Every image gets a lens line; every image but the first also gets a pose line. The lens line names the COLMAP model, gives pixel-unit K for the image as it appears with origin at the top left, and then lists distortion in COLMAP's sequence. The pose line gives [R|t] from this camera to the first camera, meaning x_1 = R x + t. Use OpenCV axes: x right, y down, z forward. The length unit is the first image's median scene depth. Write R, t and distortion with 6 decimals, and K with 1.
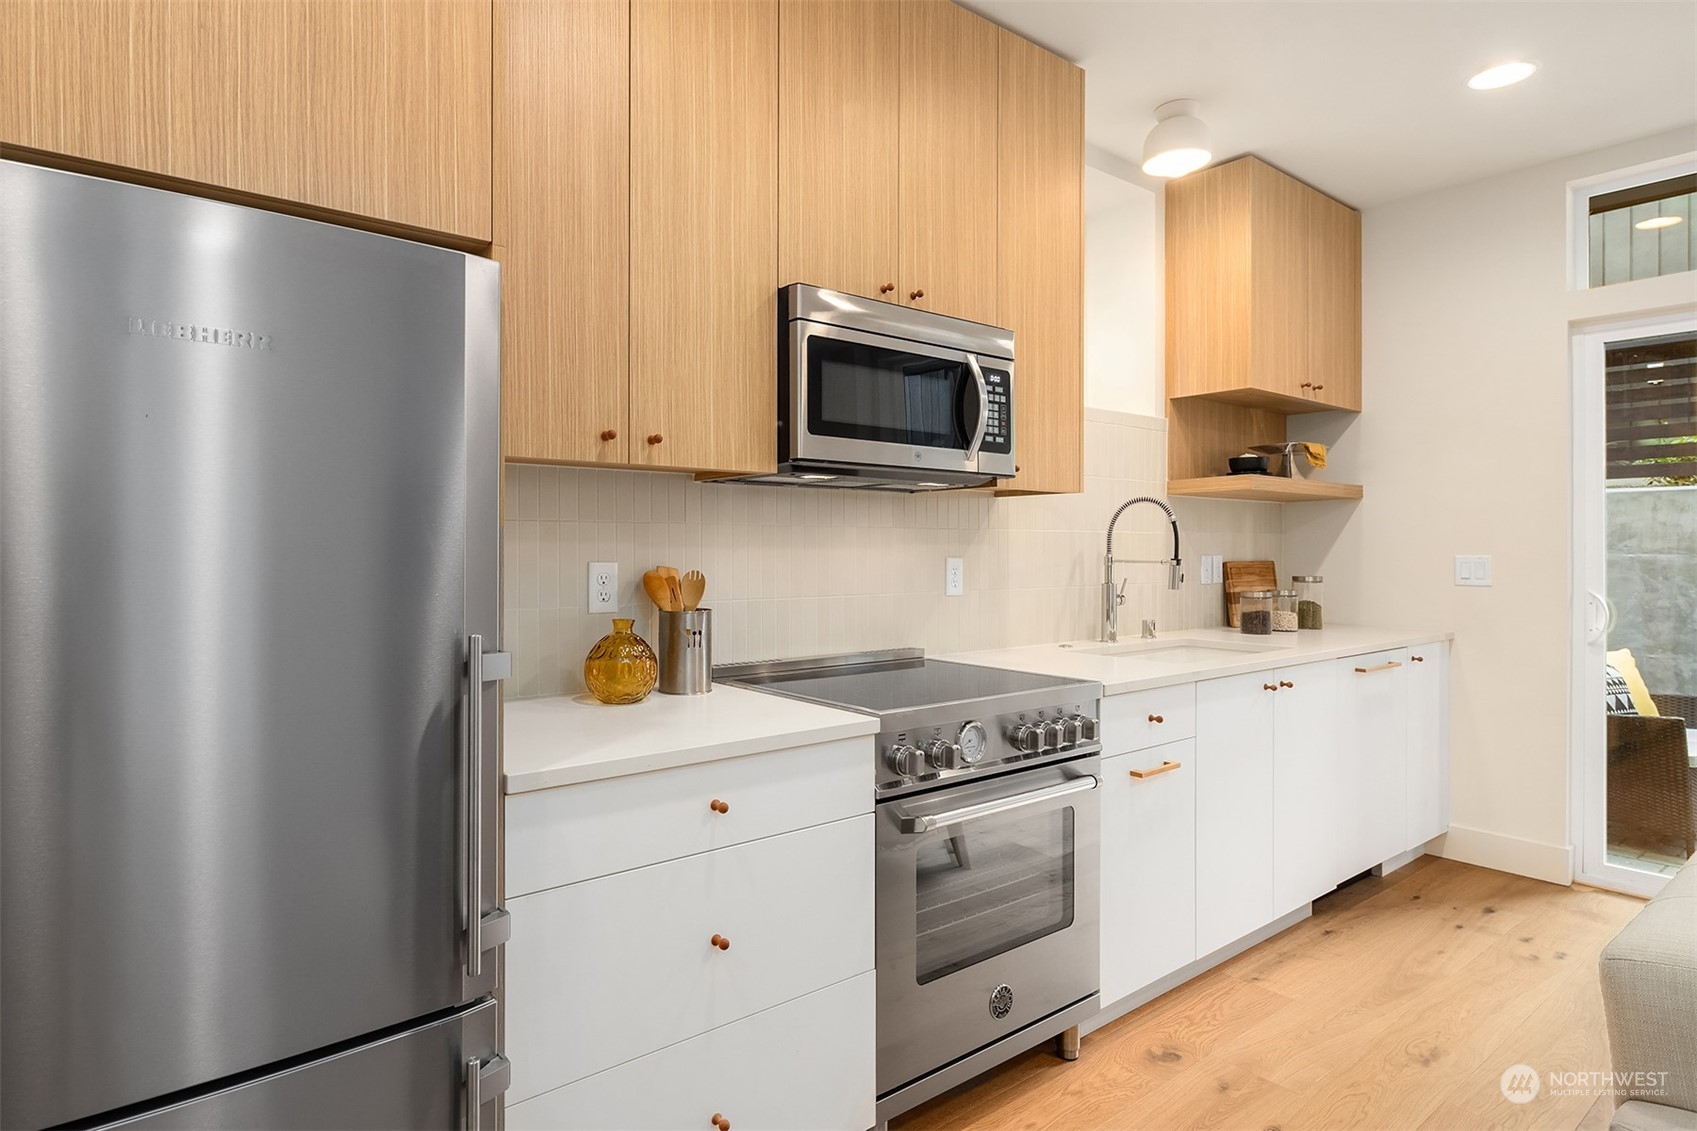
lens RADIAL K [[919.4, 0, 751.9], [0, 919.4, 547.9], [0, 0, 1]] dist [0.010243, -0.007193]
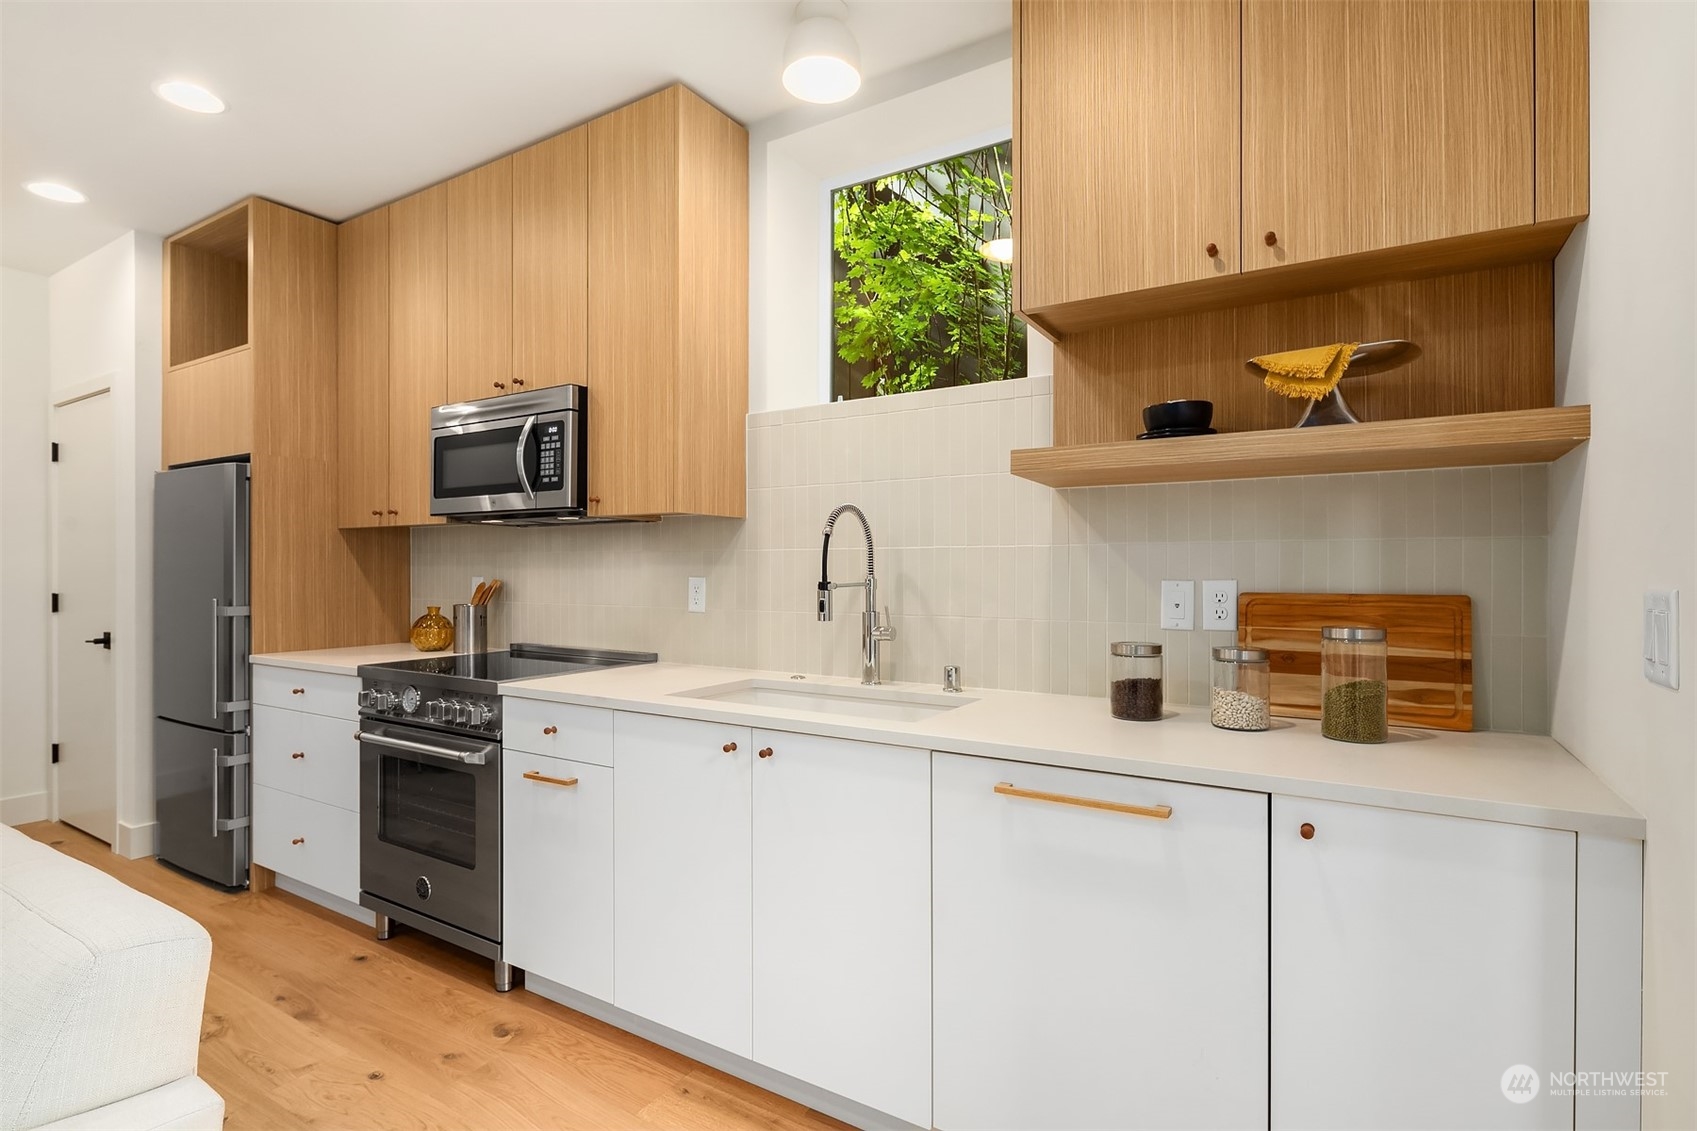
lens RADIAL K [[832.2, 0, 843.1], [0, 832.2, 567.1], [0, 0, 1]] dist [0.002204, -0.002697]
pose [[0.363433, -0.000418, -0.931620, 1.375034], [0.002521, 0.999997, 0.000534, -0.001410], [0.931617, -0.002543, 0.363433, 0.919453]]
